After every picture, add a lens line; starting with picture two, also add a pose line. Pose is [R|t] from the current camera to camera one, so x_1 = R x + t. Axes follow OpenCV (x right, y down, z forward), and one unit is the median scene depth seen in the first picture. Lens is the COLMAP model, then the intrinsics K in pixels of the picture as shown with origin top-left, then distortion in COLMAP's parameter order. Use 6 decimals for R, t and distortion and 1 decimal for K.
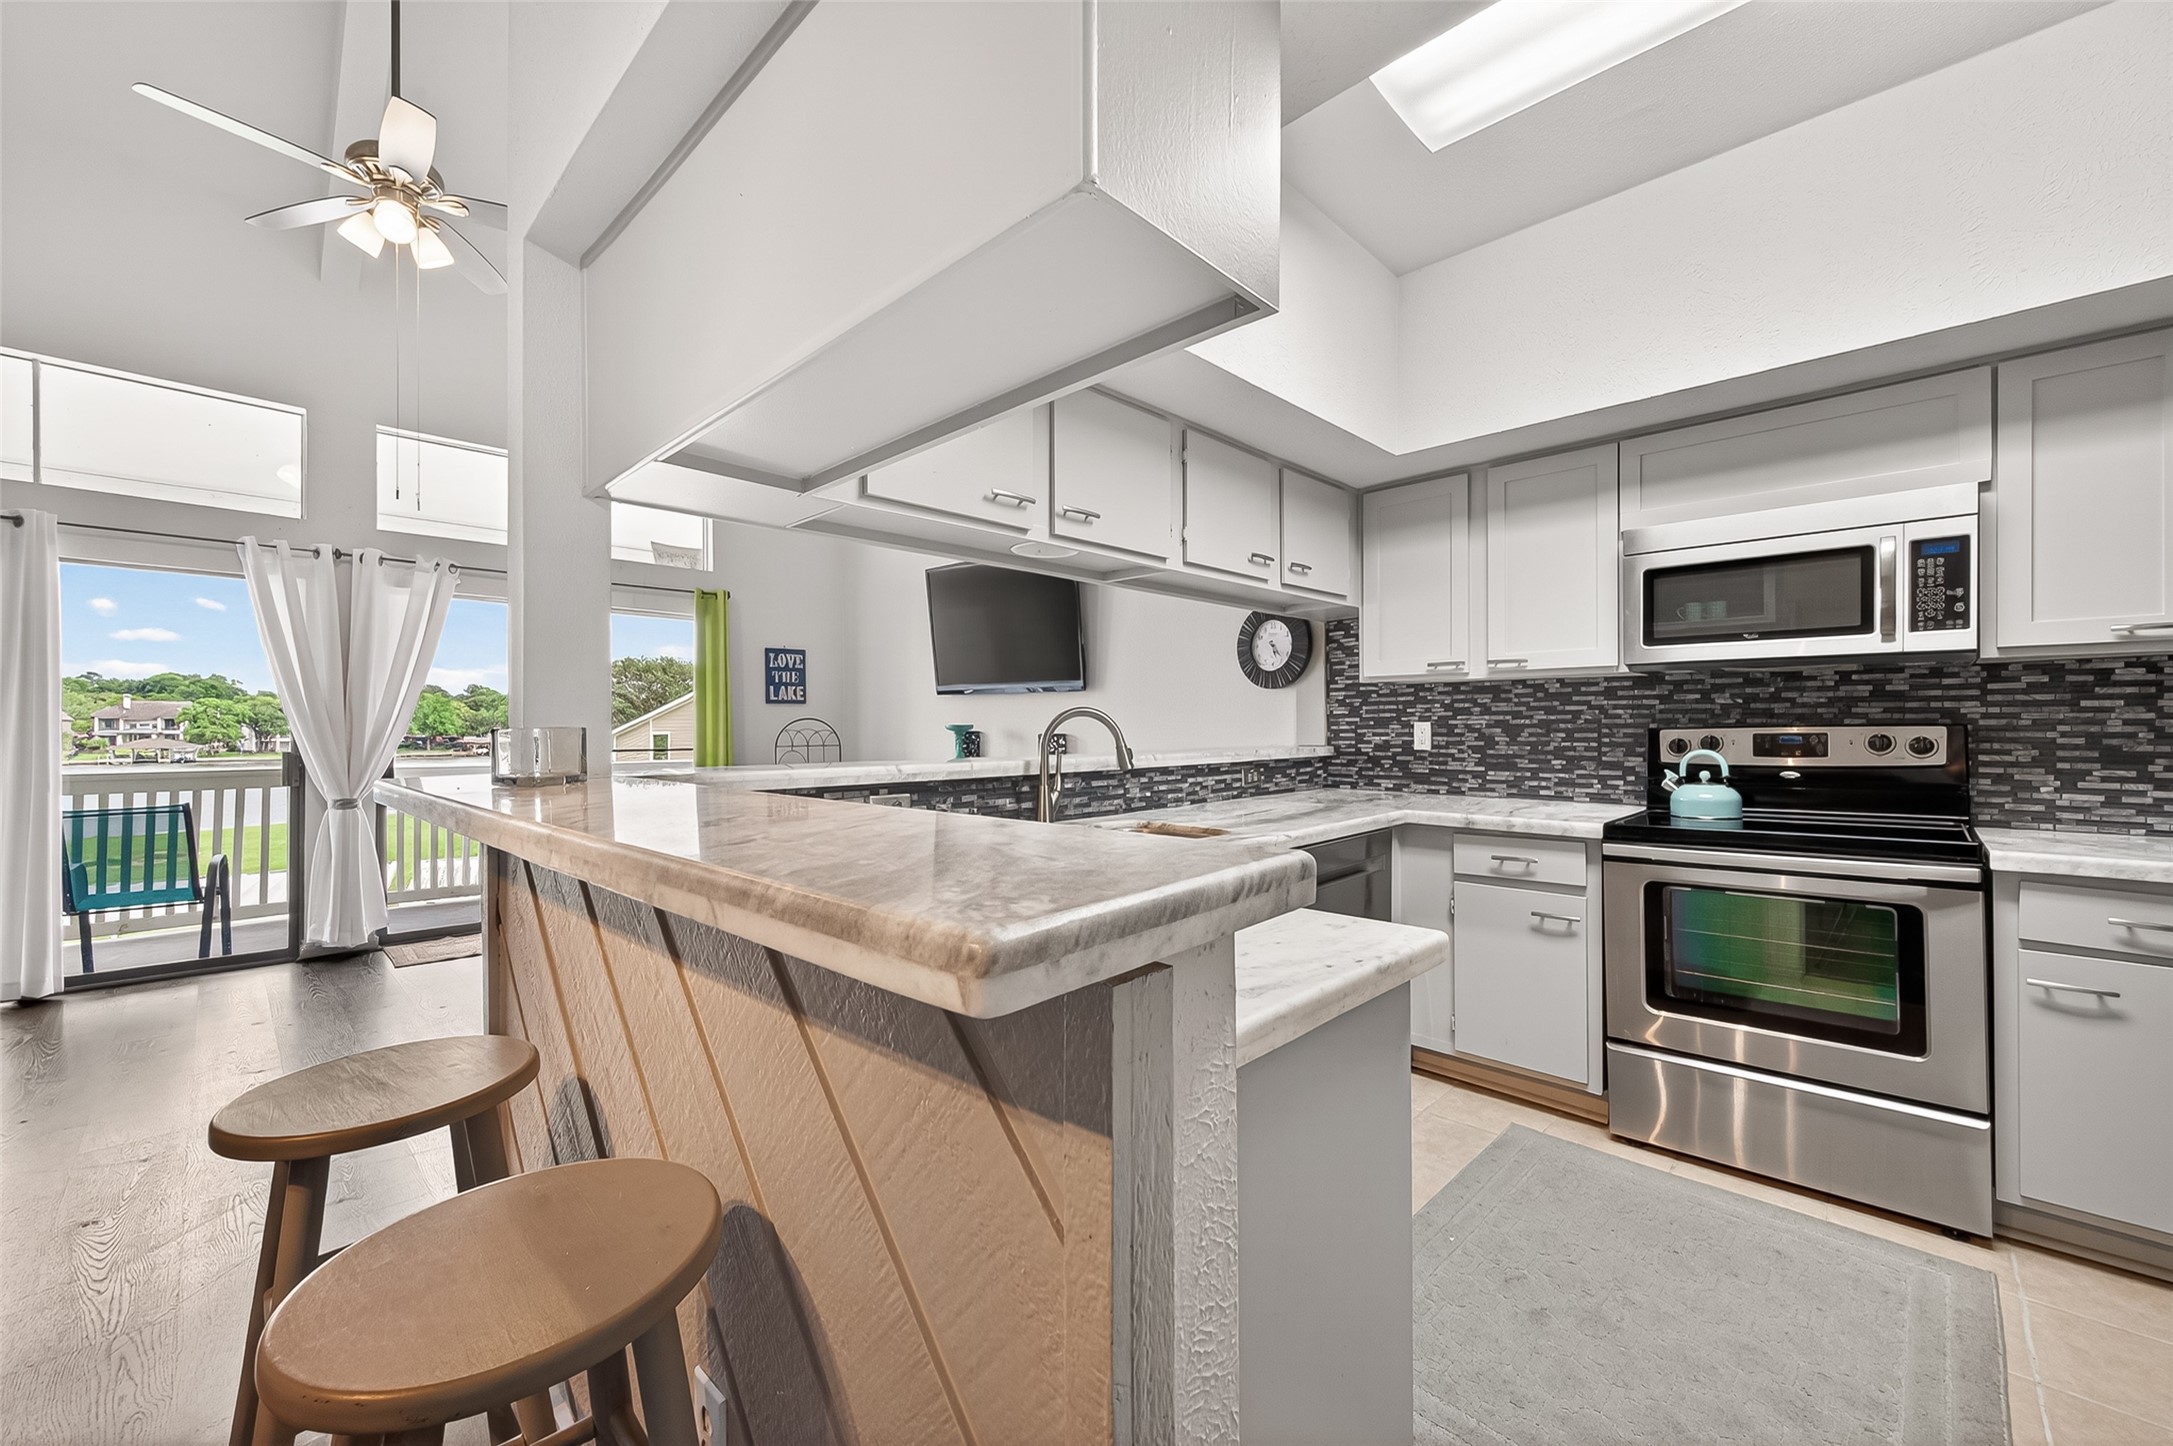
lens RADIAL K [[831.1, 0, 1103.9], [0, 831.1, 725.9], [0, 0, 1]] dist [0.004843, -0.001080]
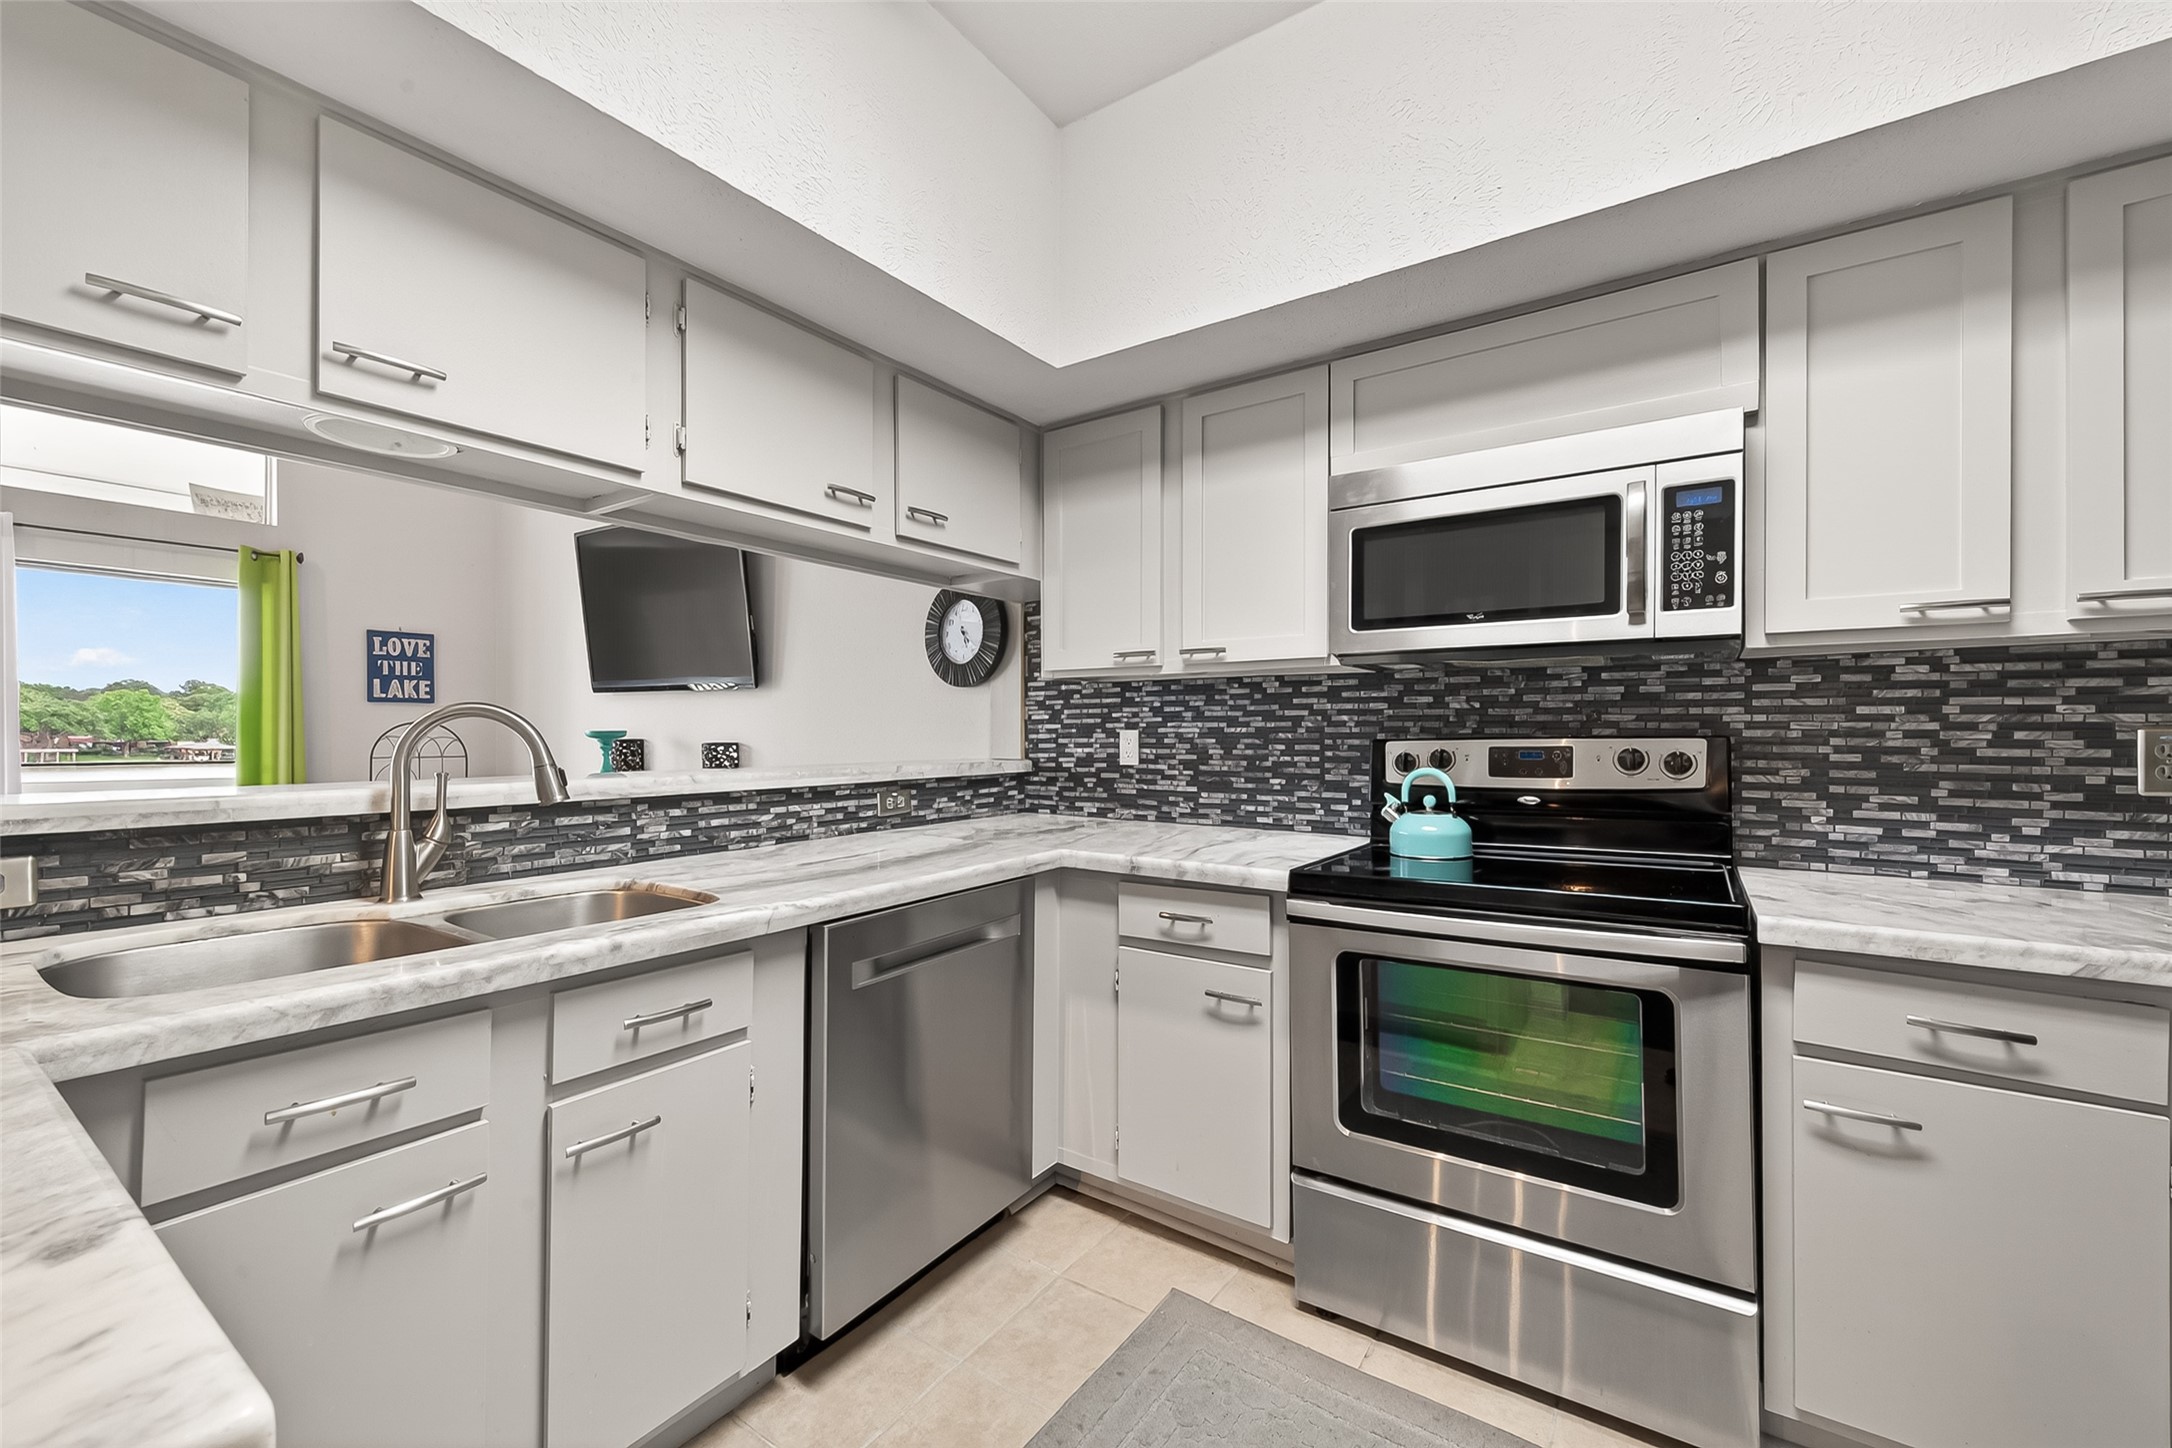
lens RADIAL K [[850.2, 0, 1077.4], [0, 850.2, 730.9], [0, 0, 1]] dist [0.009019, -0.002025]
pose [[0.988664, 0.004975, 0.150059, 0.247961], [-0.004633, 0.999986, -0.002626, -0.001452], [-0.150070, 0.001901, 0.988674, 0.239713]]
